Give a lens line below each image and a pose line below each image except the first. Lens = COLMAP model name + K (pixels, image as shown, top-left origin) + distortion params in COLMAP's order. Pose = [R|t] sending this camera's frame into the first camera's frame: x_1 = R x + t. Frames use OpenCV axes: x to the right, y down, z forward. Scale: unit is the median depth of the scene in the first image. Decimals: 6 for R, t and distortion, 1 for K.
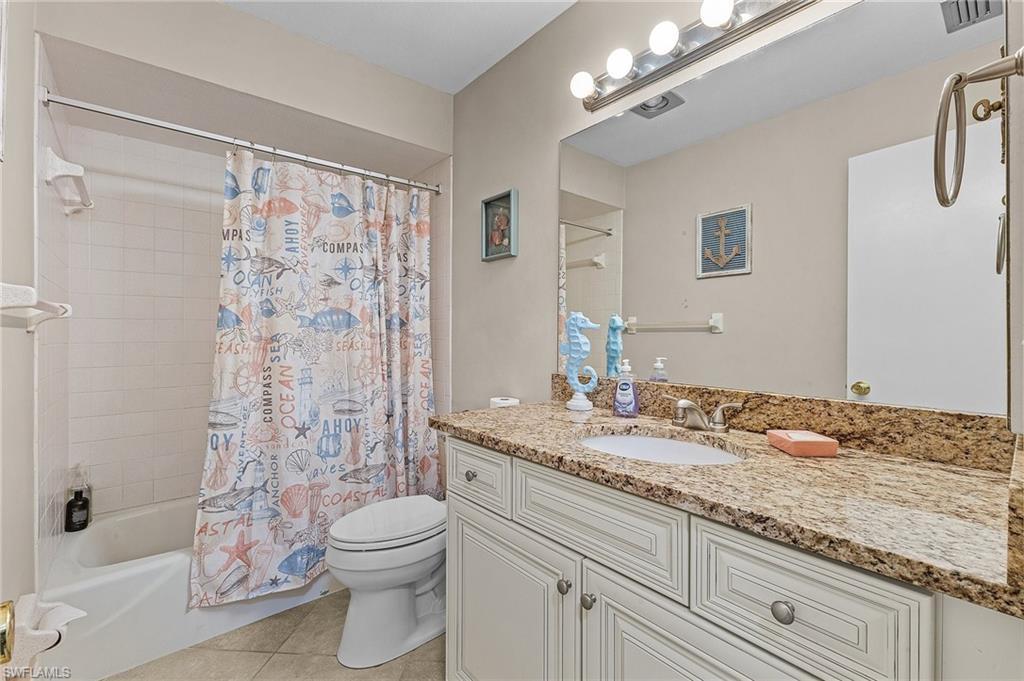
lens RADIAL K [[447.1, 0, 508.5], [0, 447.1, 337.3], [0, 0, 1]] dist [0.008627, -0.000107]
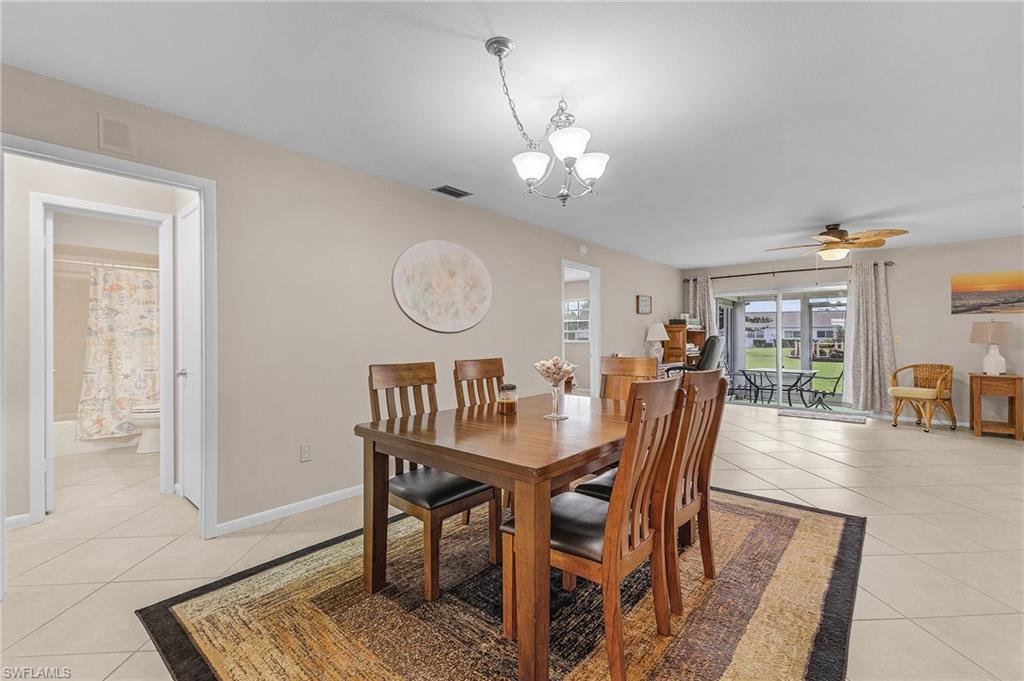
lens RADIAL K [[447.1, 0, 511.9], [0, 447.1, 342.6], [0, 0, 1]] dist [0.008627, -0.000107]
pose [[0.987327, -0.003921, 0.158652, 1.321508], [0.003961, 0.999992, 0.000060, 0.025742], [-0.158651, 0.000569, 0.987335, -1.904237]]
